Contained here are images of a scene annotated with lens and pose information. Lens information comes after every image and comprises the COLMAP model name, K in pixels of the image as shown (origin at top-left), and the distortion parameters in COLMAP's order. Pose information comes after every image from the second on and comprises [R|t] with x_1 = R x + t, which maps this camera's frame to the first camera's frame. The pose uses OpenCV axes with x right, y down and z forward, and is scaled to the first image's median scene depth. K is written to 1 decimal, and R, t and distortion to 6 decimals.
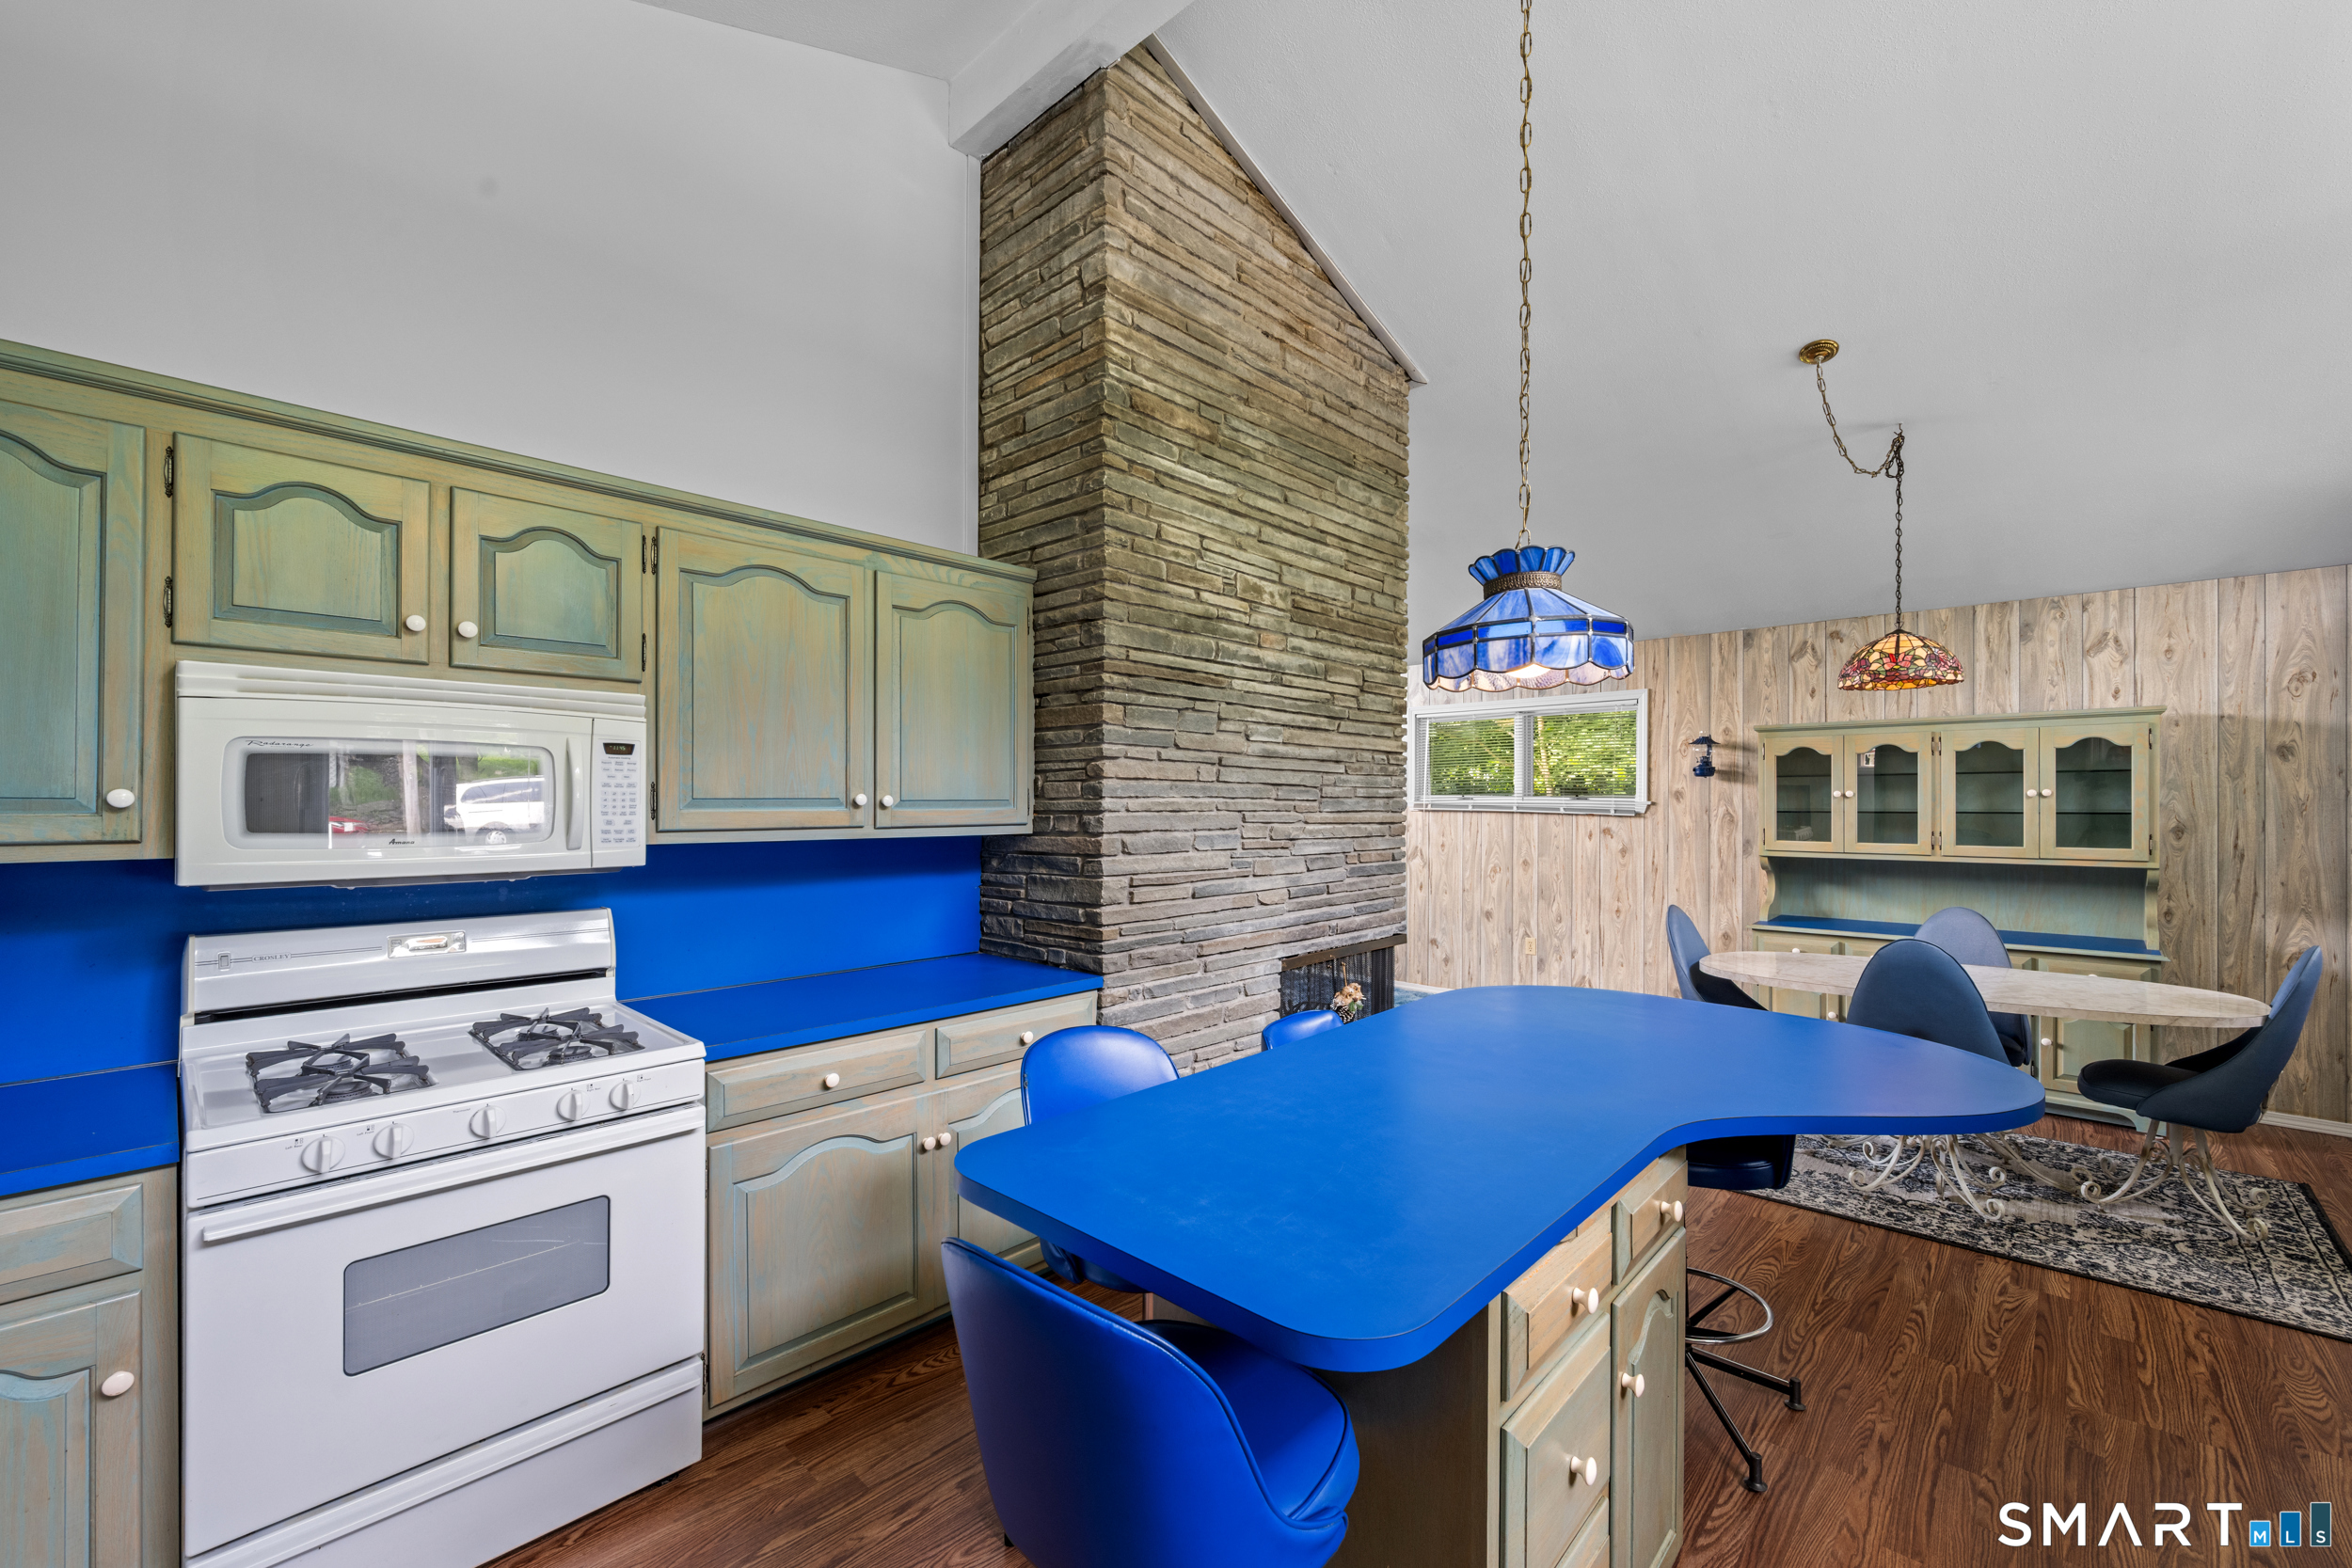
lens RADIAL K [[952.9, 0, 1173.5], [0, 952.9, 800.6], [0, 0, 1]] dist [-0.001362, 0.000256]
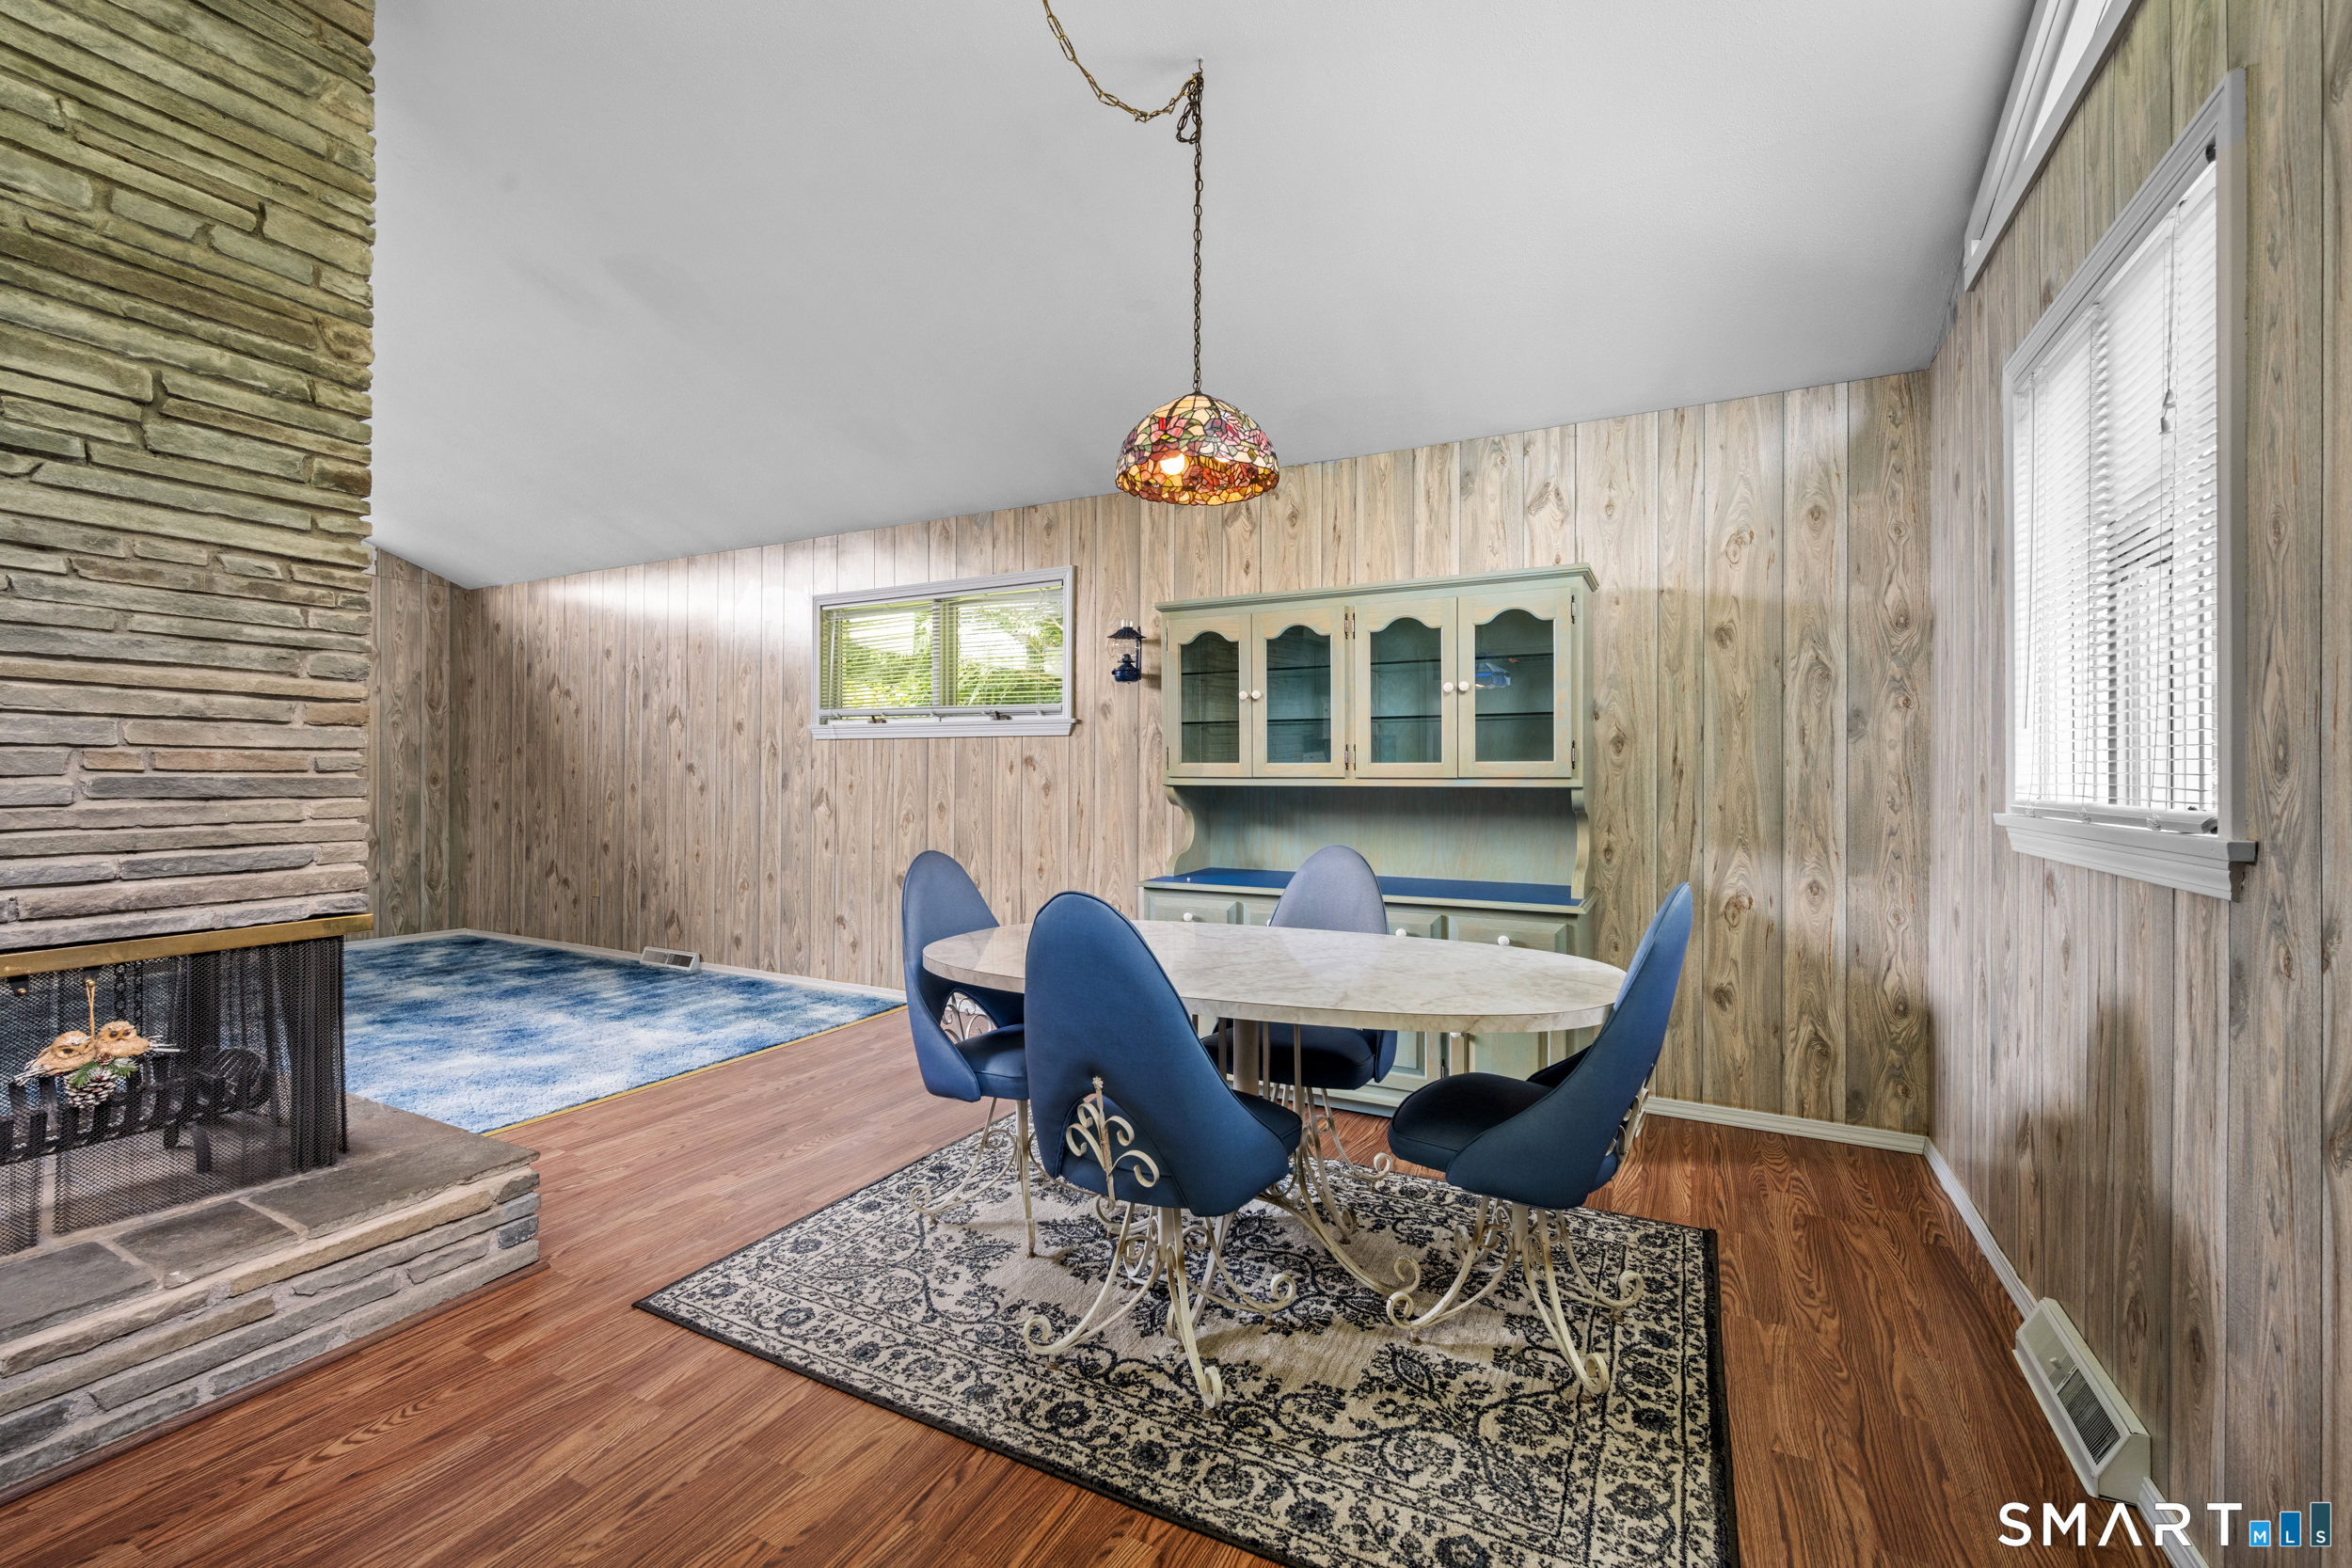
lens RADIAL K [[980.8, 0, 1178.7], [0, 980.8, 774.8], [0, 0, 1]] dist [-0.000969, 0.000181]
pose [[0.961409, 0.002925, 0.275109, 0.589614], [-0.003018, 0.999995, -0.000085, 0.069767], [-0.275108, -0.000748, 0.961413, 0.401682]]
